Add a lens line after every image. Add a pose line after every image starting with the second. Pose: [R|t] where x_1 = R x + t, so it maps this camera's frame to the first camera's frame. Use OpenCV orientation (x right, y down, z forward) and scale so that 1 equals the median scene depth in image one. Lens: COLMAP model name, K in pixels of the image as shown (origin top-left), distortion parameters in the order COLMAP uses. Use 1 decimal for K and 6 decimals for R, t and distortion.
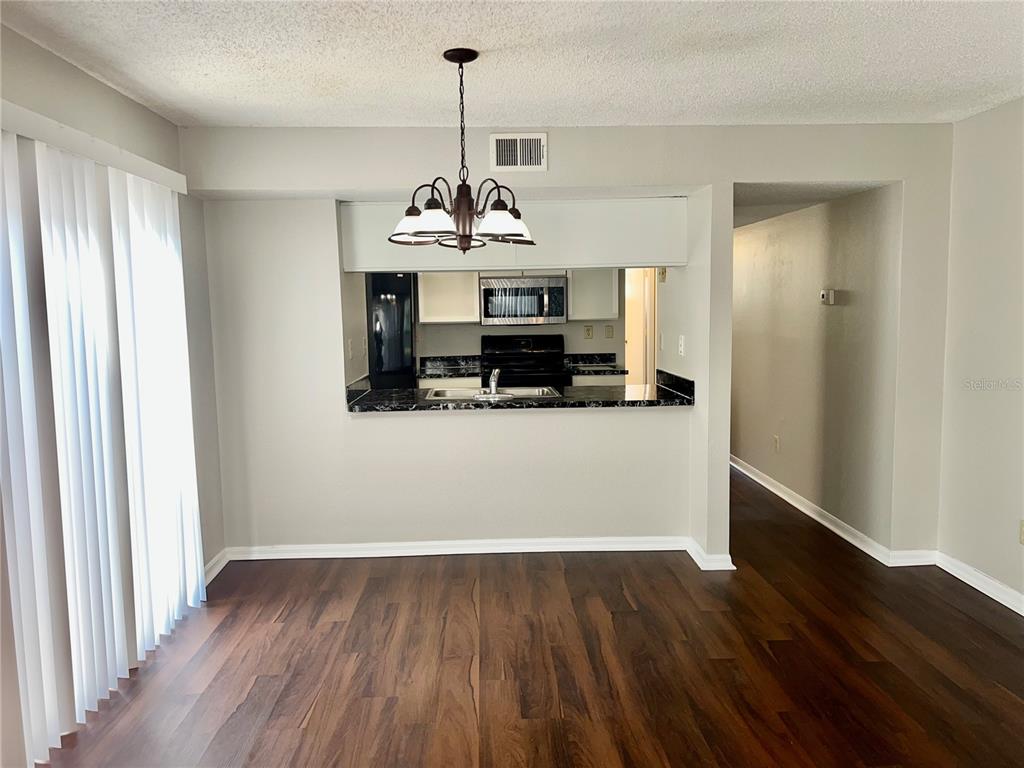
lens RADIAL K [[764.1, 0, 506.3], [0, 764.1, 377.4], [0, 0, 1]] dist [0.065404, -0.097435]
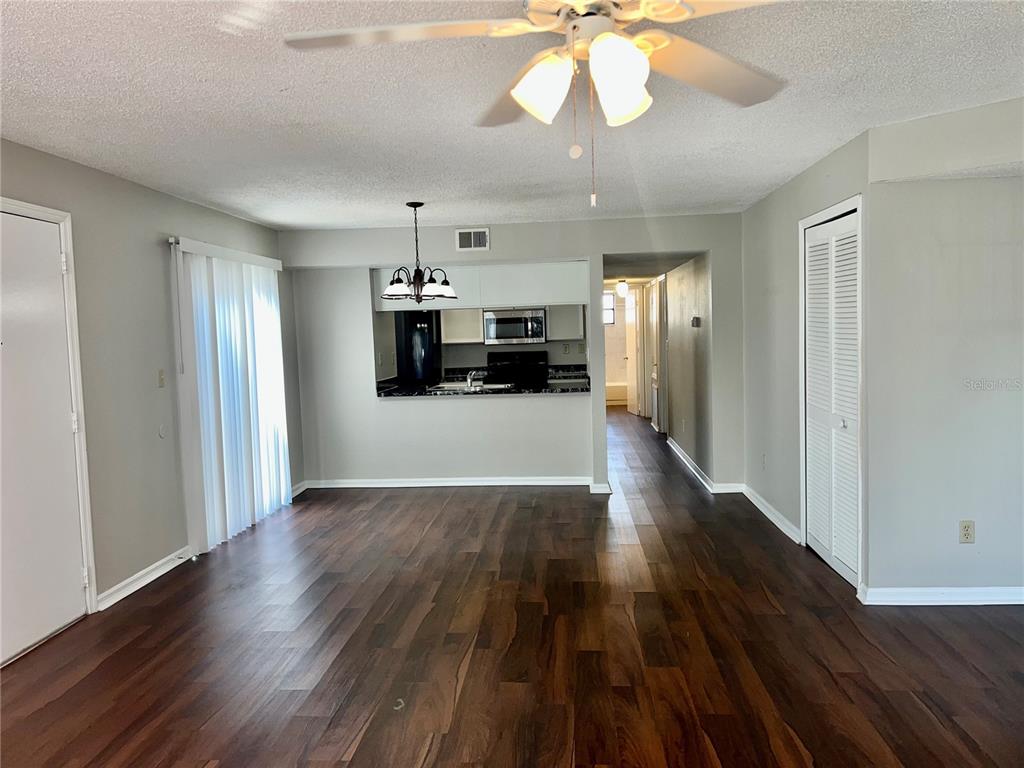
lens RADIAL K [[764.1, 0, 506.3], [0, 764.1, 377.4], [0, 0, 1]] dist [0.065404, -0.097435]
pose [[0.993089, -0.007961, -0.117097, 0.221618], [0.004109, 0.999444, -0.033097, 0.049892], [0.117296, 0.032387, 0.992569, -0.503825]]
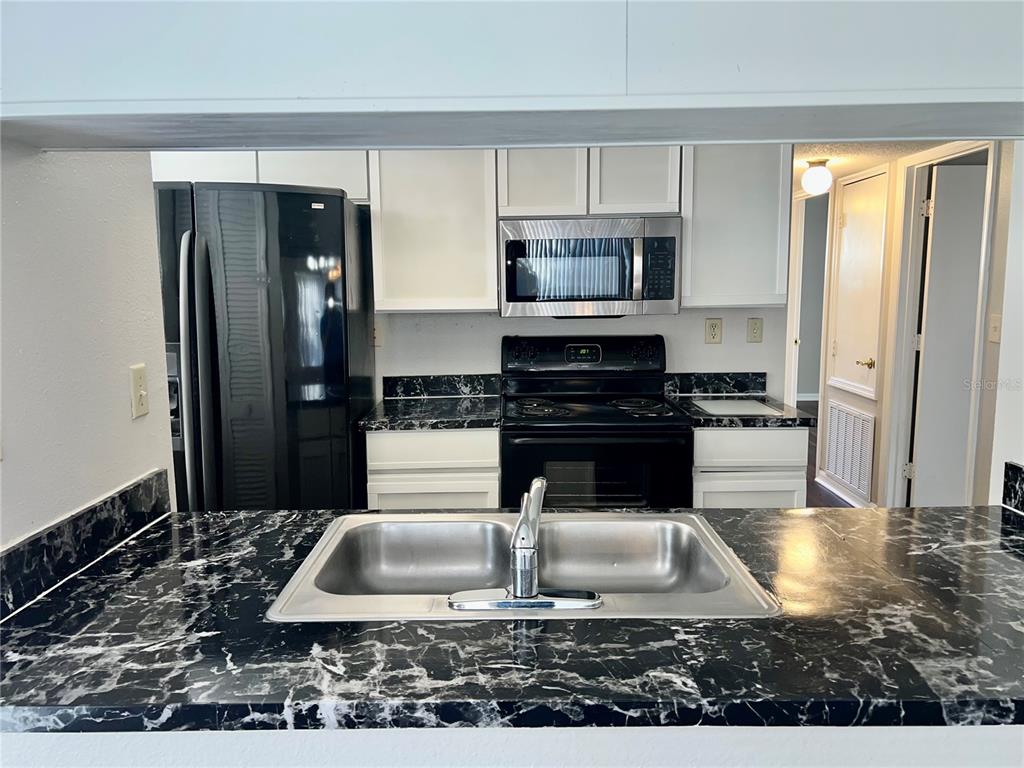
lens RADIAL K [[764.1, 0, 506.3], [0, 764.1, 377.4], [0, 0, 1]] dist [0.065404, -0.097435]
pose [[0.999104, 0.010523, -0.041003, -0.011663], [-0.009347, 0.999543, 0.028762, -0.057375], [0.041287, -0.028353, 0.998745, 0.669257]]
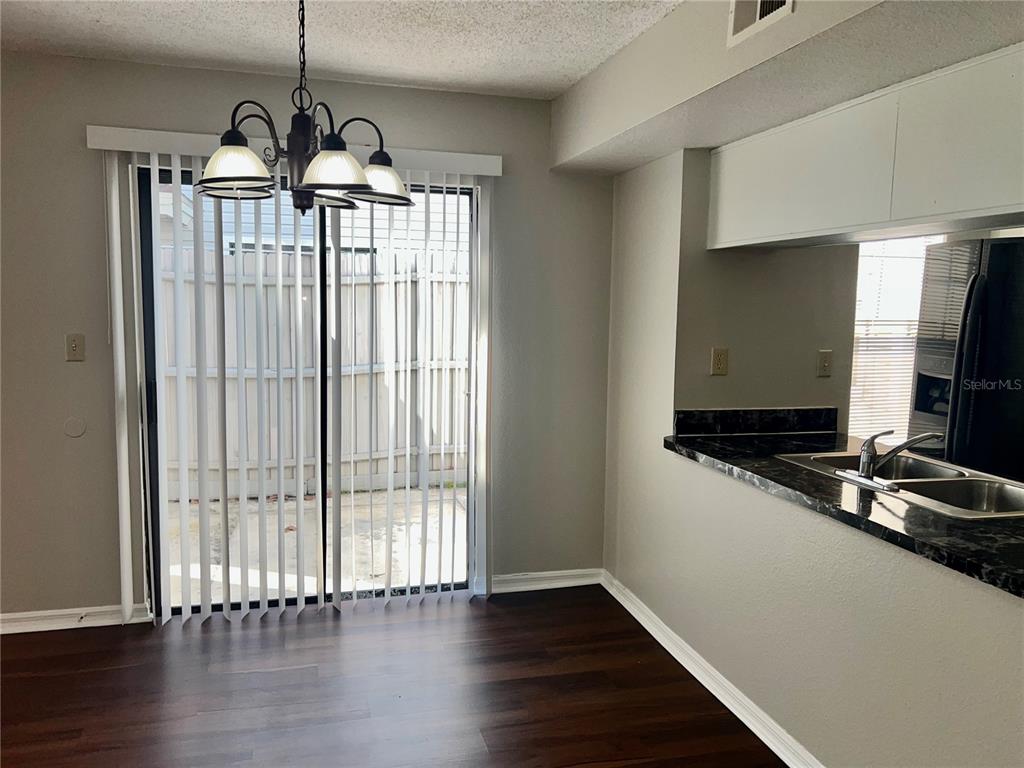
lens RADIAL K [[764.1, 0, 506.3], [0, 764.1, 377.4], [0, 0, 1]] dist [0.065404, -0.097435]
pose [[0.230573, 0.117472, -0.965938, 0.388679], [-0.115554, 0.988967, 0.092689, -0.057924], [0.966169, 0.090247, 0.241603, 0.584924]]
